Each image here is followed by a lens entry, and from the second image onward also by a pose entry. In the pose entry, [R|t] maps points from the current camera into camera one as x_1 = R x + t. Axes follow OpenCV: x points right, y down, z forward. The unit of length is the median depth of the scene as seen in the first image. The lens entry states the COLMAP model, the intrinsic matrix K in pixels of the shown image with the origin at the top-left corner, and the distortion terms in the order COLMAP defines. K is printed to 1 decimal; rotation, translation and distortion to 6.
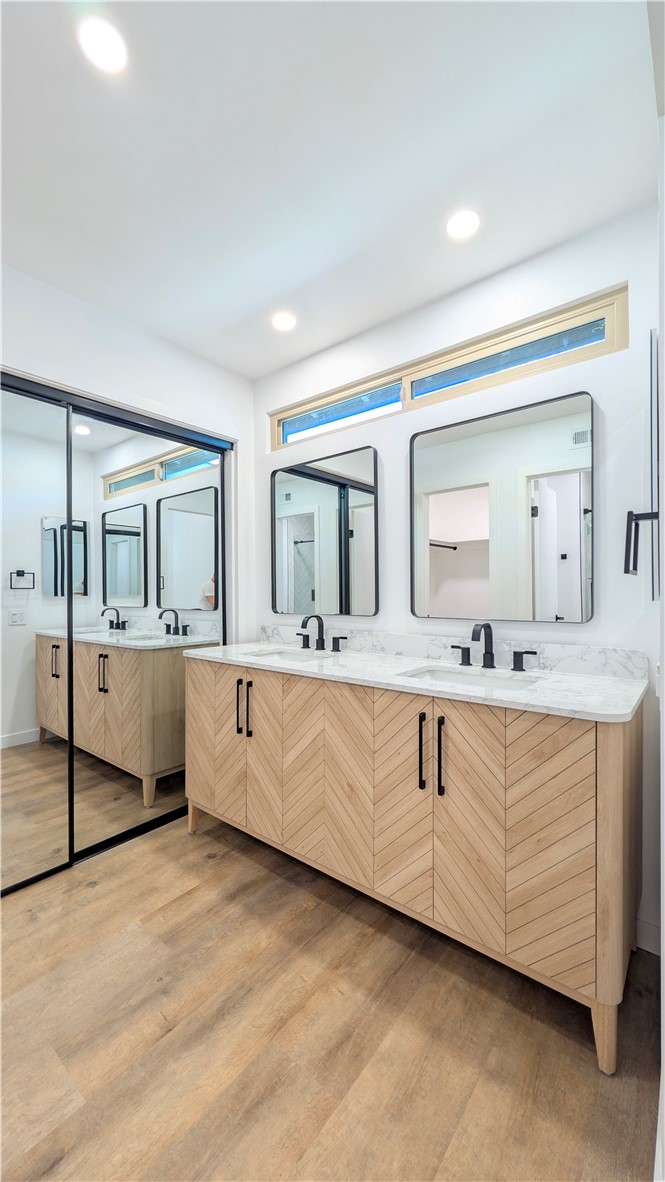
lens RADIAL K [[445.0, 0, 339.8], [0, 445.0, 596.7], [0, 0, 1]] dist [-0.000662, 0.000255]
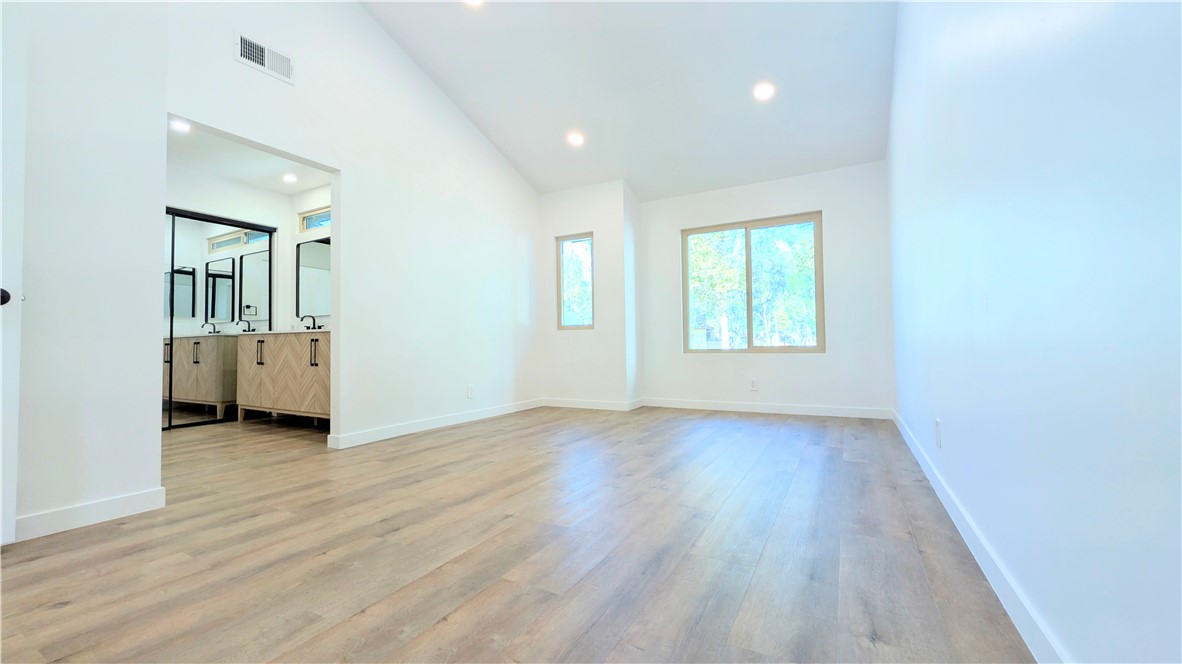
lens RADIAL K [[445.0, 0, 593.0], [0, 445.0, 333.9], [0, 0, 1]] dist [-0.000662, 0.000255]
pose [[0.984129, -0.005062, 0.177382, 0.729983], [0.010979, 0.999415, -0.032389, 0.173792], [-0.177114, 0.033822, 0.983609, -1.057082]]
